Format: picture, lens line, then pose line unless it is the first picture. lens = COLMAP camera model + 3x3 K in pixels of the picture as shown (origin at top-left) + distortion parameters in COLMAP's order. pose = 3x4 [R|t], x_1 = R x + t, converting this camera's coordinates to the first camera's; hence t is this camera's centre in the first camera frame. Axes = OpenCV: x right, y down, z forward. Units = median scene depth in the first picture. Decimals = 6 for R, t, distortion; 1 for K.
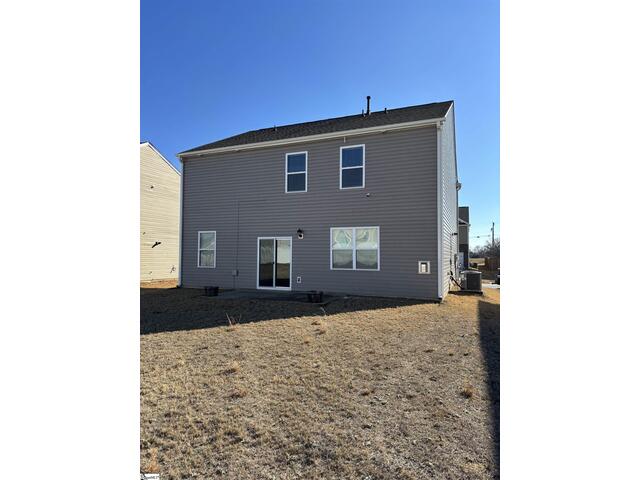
lens RADIAL K [[469.1, 0, 320.0], [0, 469.1, 240.0], [0, 0, 1]] dist [-0.000551, -0.000149]
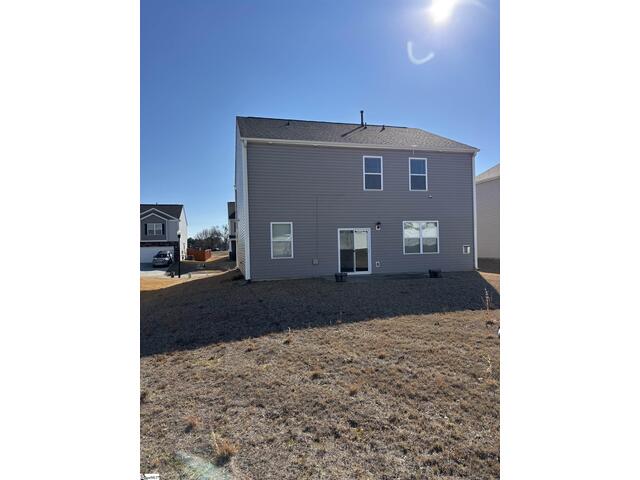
lens RADIAL K [[370.7, 0, 320.0], [0, 370.7, 240.0], [0, 0, 1]] dist [0.001751, 0.000010]
pose [[0.731931, -0.011617, 0.681280, -0.792123], [0.007753, 0.999932, 0.008721, 0.014423], [-0.681335, -0.001101, 0.731971, 0.412940]]
